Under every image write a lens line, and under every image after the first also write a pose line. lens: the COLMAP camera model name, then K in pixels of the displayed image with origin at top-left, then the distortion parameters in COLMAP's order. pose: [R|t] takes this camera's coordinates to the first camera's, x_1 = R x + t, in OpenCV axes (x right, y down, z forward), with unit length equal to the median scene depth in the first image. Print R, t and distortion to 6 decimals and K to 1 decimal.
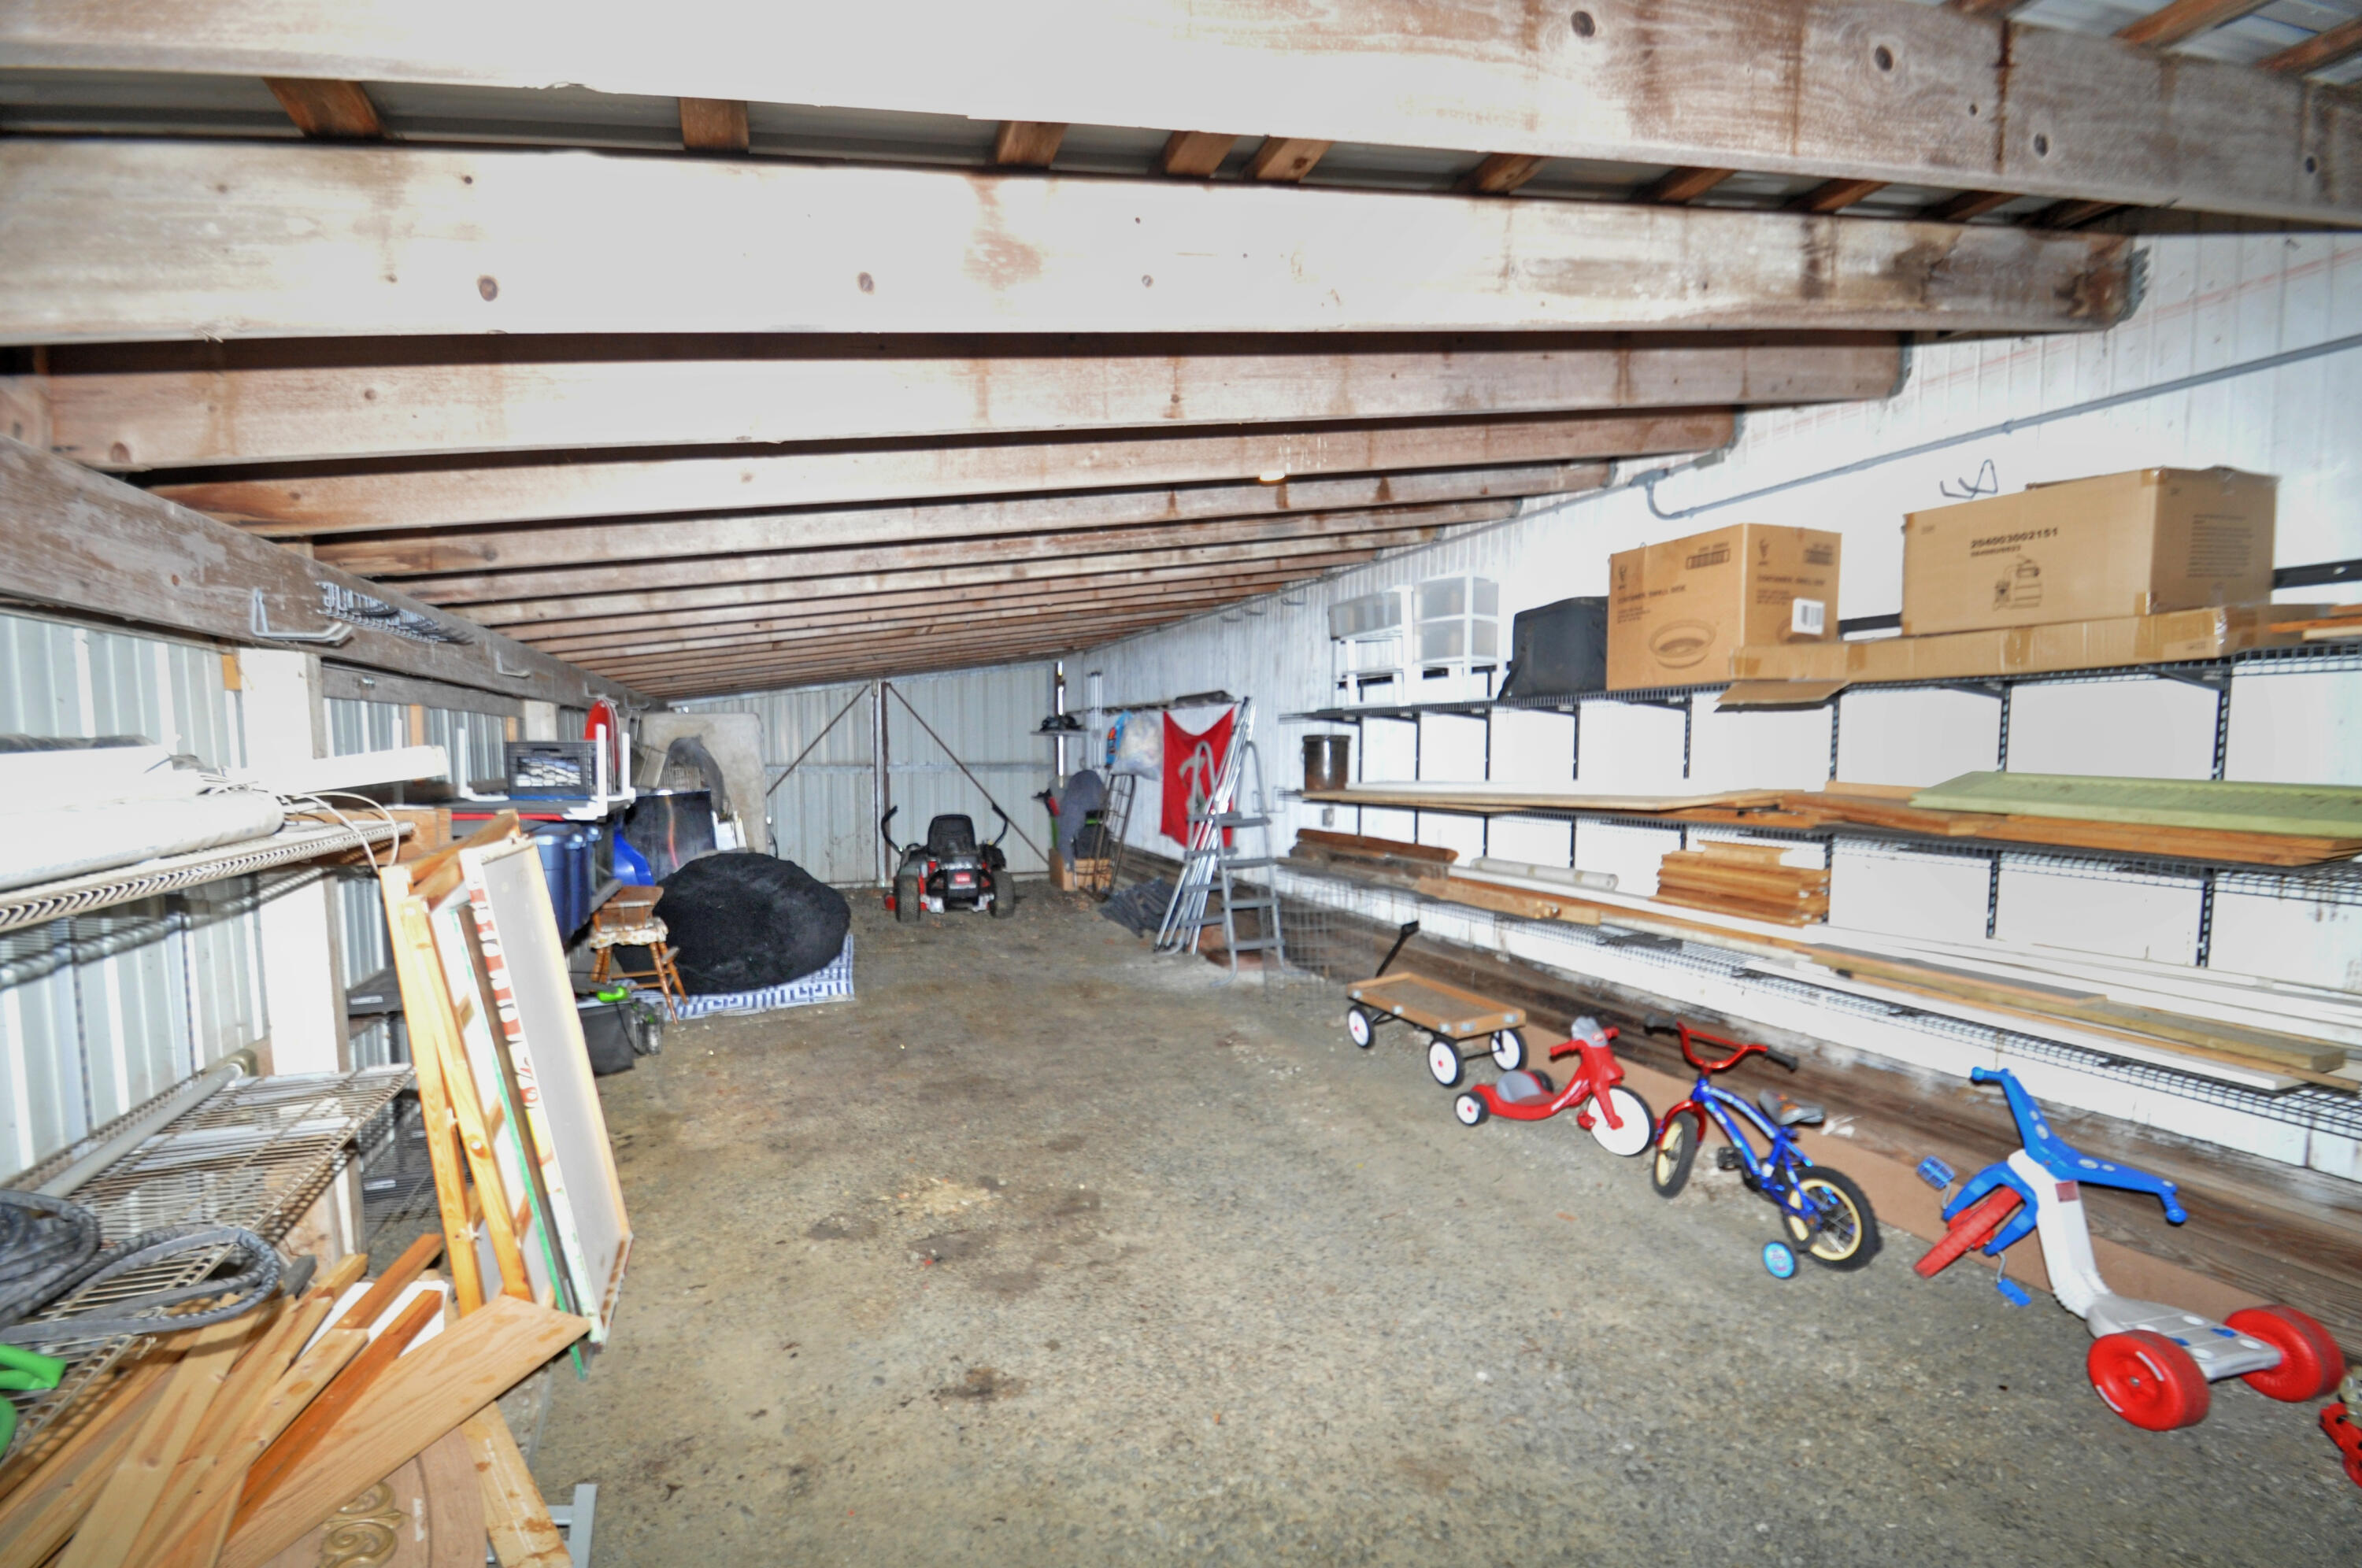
lens RADIAL K [[1022.6, 0, 1177.4], [0, 1022.6, 840.0], [0, 0, 1]] dist [0.010794, -0.011356]
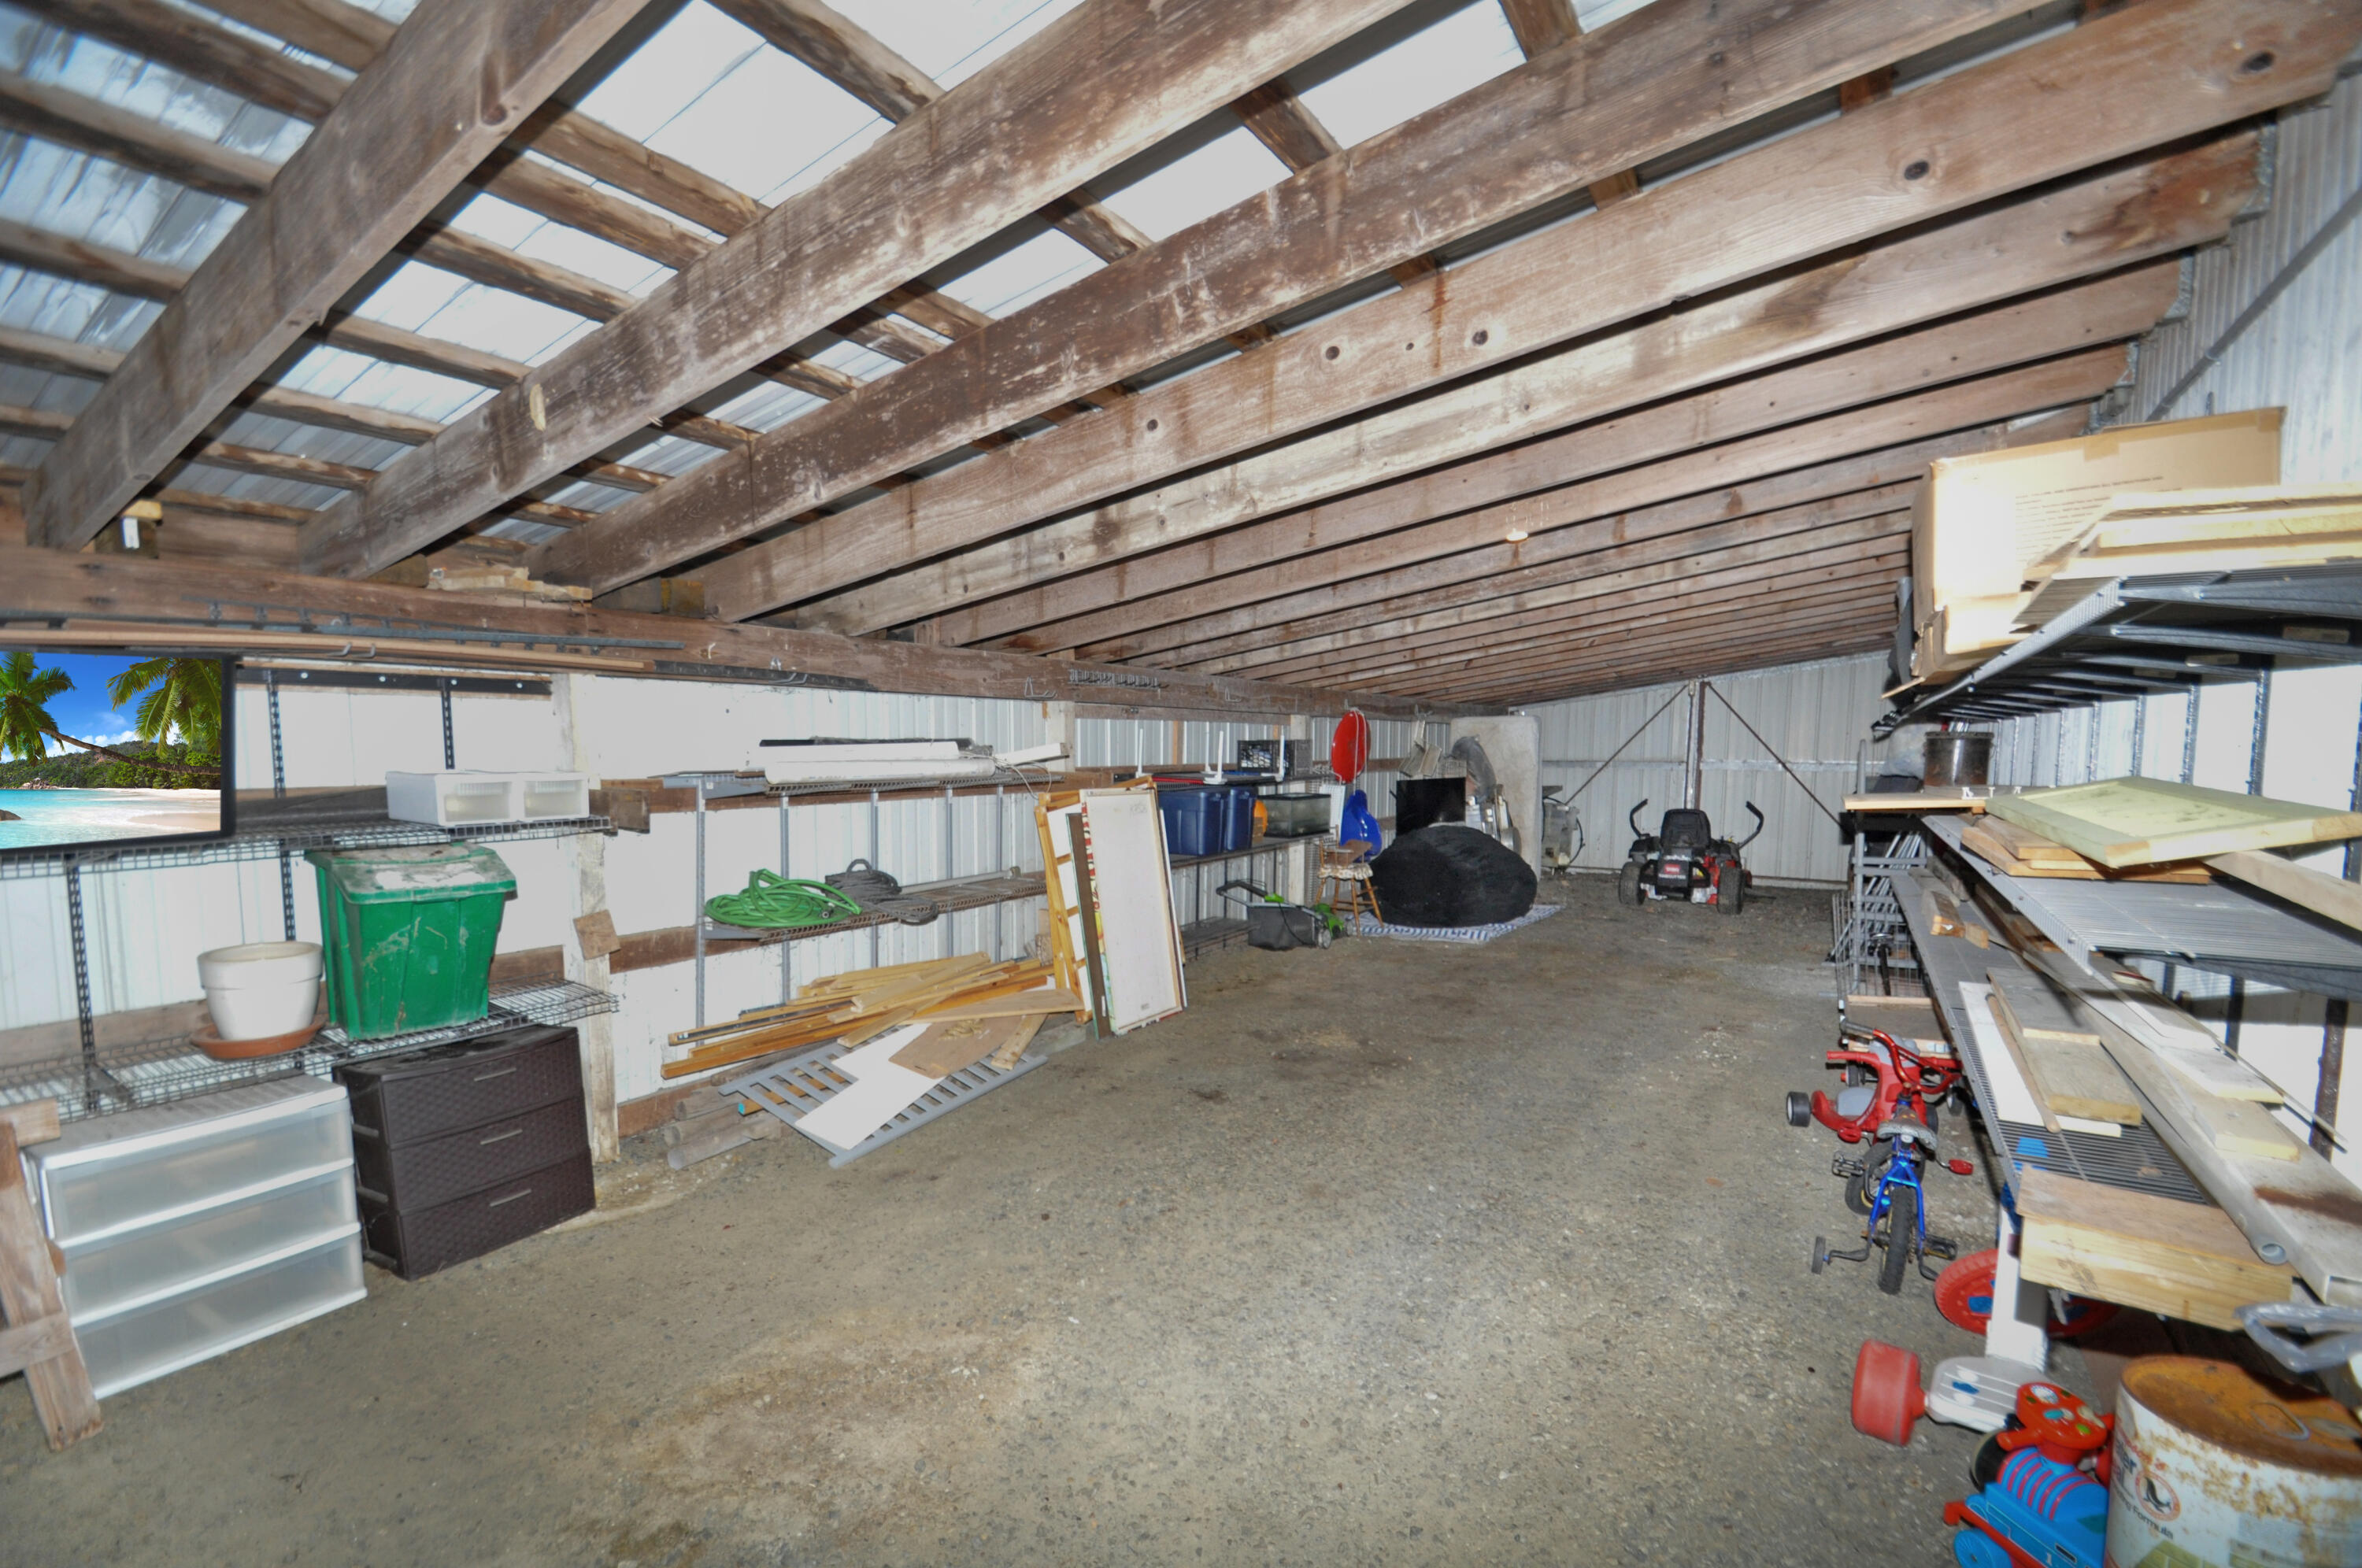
lens RADIAL K [[1028.0, 0, 1180.1], [0, 1028.0, 813.2], [0, 0, 1]] dist [0.012924, 0.000546]
pose [[0.589818, 0.055570, -0.805622, 0.620979], [-0.076062, 0.997017, 0.013085, 0.009339], [0.803946, 0.053559, 0.592285, -0.072068]]
